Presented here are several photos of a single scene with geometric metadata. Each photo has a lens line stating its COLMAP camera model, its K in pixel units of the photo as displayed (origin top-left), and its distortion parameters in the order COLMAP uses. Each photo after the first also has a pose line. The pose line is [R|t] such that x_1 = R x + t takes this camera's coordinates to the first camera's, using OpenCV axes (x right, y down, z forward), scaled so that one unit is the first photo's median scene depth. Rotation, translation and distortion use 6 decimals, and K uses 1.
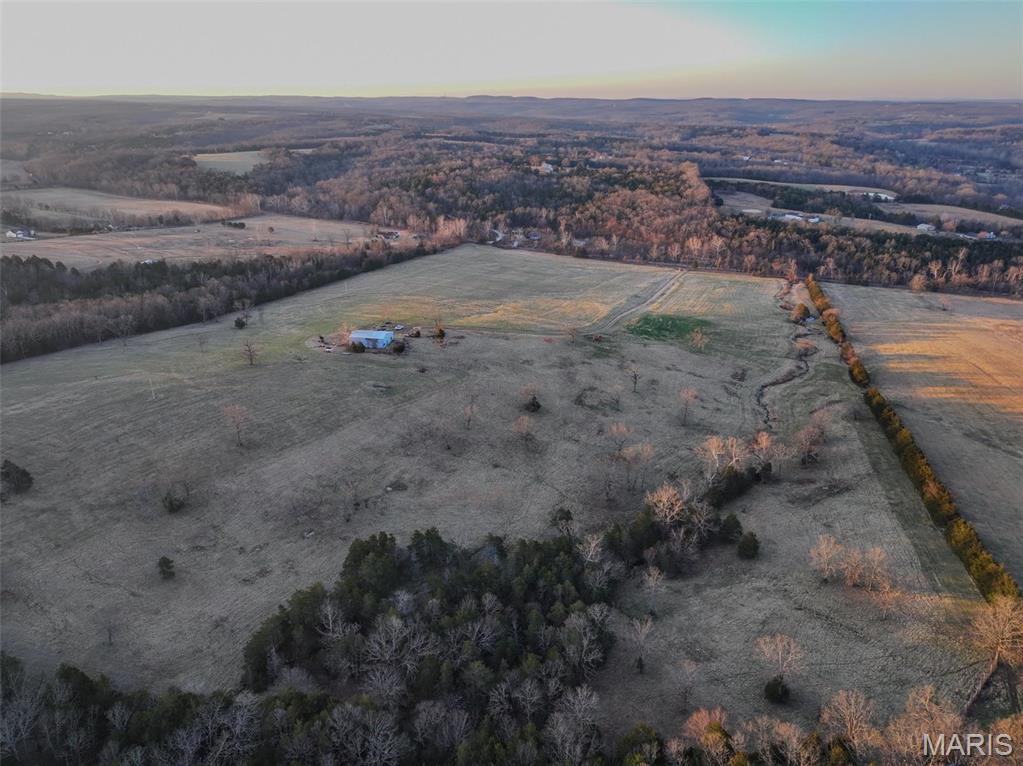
lens RADIAL K [[718.7, 0, 511.5], [0, 718.7, 383.0], [0, 0, 1]] dist [-0.005375, 0.022337]
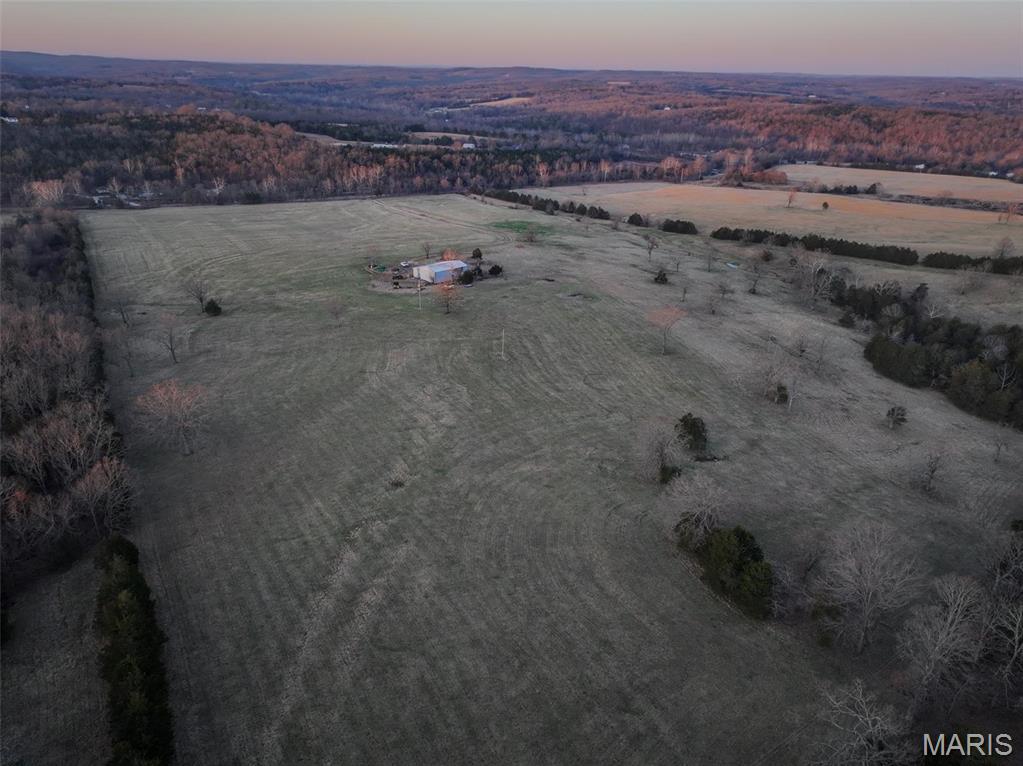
lens RADIAL K [[718.7, 0, 511.5], [0, 718.7, 383.0], [0, 0, 1]] dist [-0.005375, 0.022337]
pose [[0.595539, -0.313643, 0.739569, -0.429406], [0.278545, 0.944140, 0.176101, -0.033517], [-0.753489, 0.101128, 0.649636, 0.206124]]
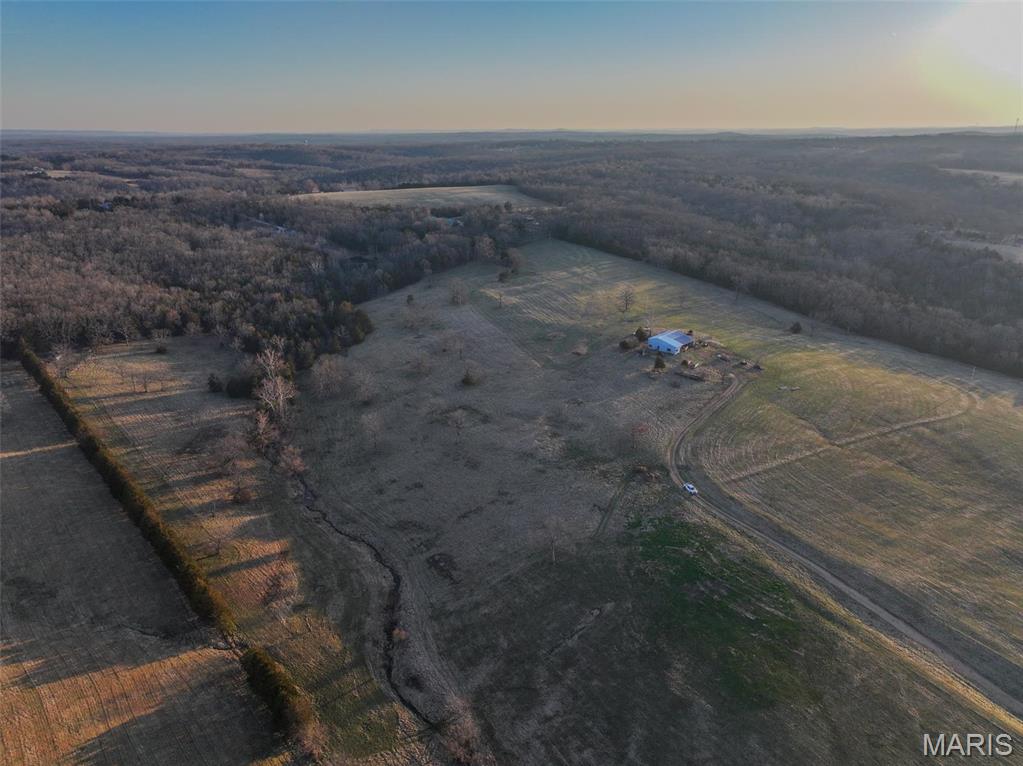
lens RADIAL K [[718.7, 0, 511.5], [0, 718.7, 383.0], [0, 0, 1]] dist [-0.005375, 0.022337]
pose [[-0.533054, 0.285141, -0.796586, 0.377153], [-0.306100, 0.812730, 0.495754, -0.229483], [0.788769, 0.508099, -0.345947, 0.626903]]
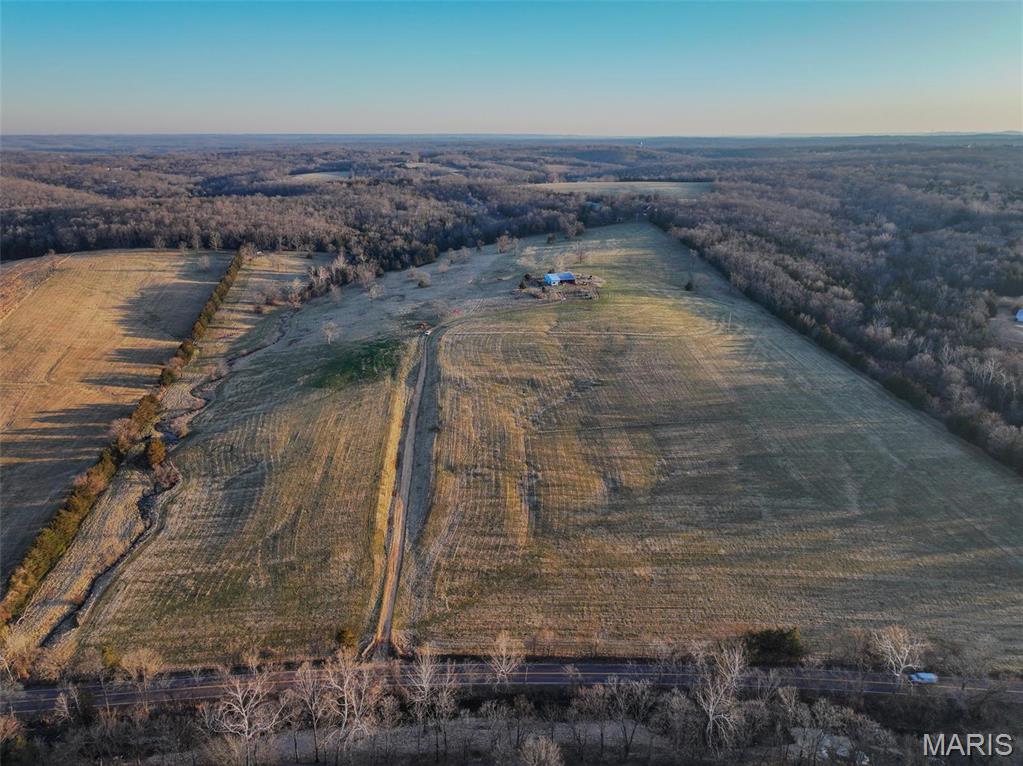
lens RADIAL K [[718.7, 0, 511.5], [0, 718.7, 383.0], [0, 0, 1]] dist [-0.005375, 0.022337]
pose [[-0.889041, 0.152198, -0.431789, 0.279100], [-0.165814, 0.772056, 0.613543, -0.396913], [0.426746, 0.617061, -0.661153, 1.059676]]
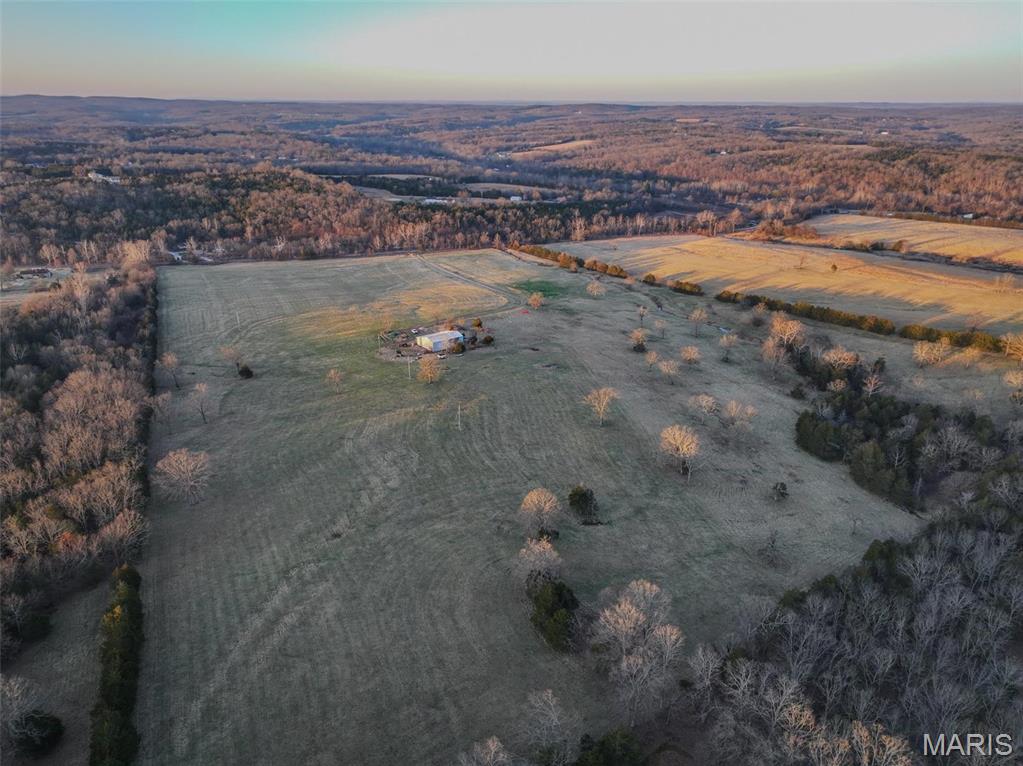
lens RADIAL K [[718.7, 0, 511.5], [0, 718.7, 383.0], [0, 0, 1]] dist [-0.005375, 0.022337]
pose [[0.673895, -0.269321, 0.687991, -0.434018], [0.268536, 0.956793, 0.111512, -0.047407], [-0.688298, 0.109603, 0.717101, 0.118112]]
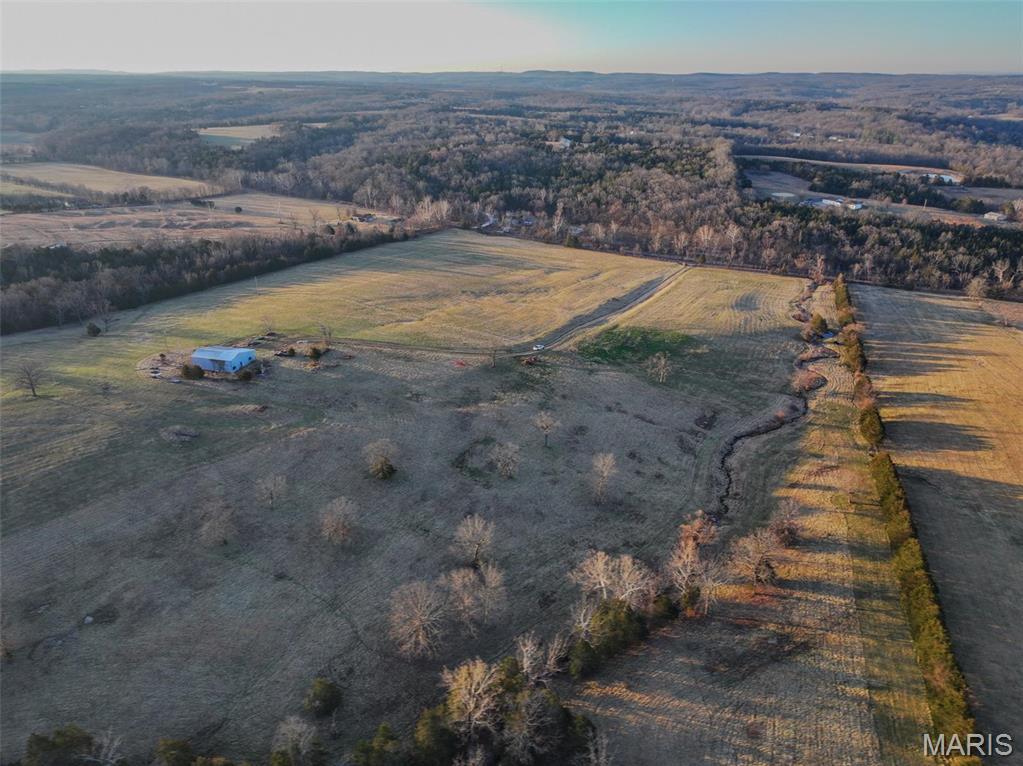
lens RADIAL K [[718.7, 0, 511.5], [0, 718.7, 383.0], [0, 0, 1]] dist [-0.005375, 0.022337]
pose [[0.996862, 0.030296, -0.073126, 0.090497], [-0.028192, 0.999163, 0.029636, -0.035204], [0.073963, -0.027482, 0.996882, 0.129836]]
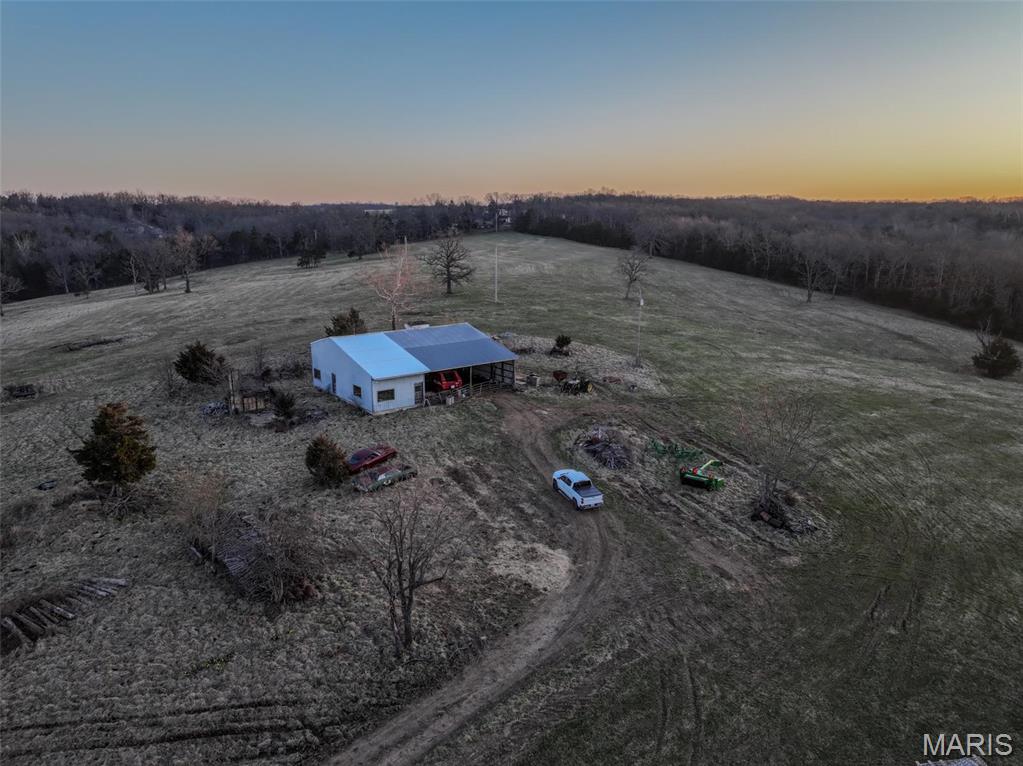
lens RADIAL K [[718.7, 0, 511.5], [0, 718.7, 383.0], [0, 0, 1]] dist [-0.005375, 0.022337]
pose [[-0.681641, 0.161310, -0.713684, -0.028622], [-0.270002, 0.851102, 0.450249, -0.087741], [0.680047, 0.499604, -0.536593, 0.599807]]
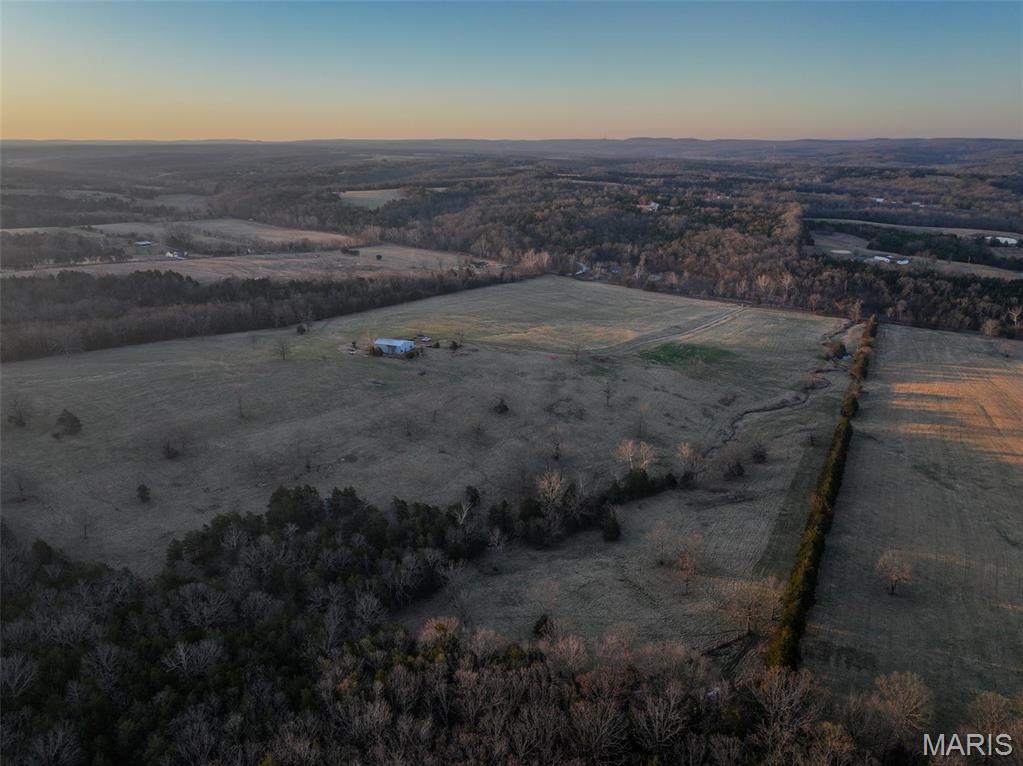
lens RADIAL K [[718.7, 0, 511.5], [0, 718.7, 383.0], [0, 0, 1]] dist [-0.005375, 0.022337]
pose [[0.976797, 0.063318, -0.204594, 0.119973], [-0.073838, 0.996291, -0.044194, 0.017927], [0.201037, 0.058276, 0.977849, -0.044877]]
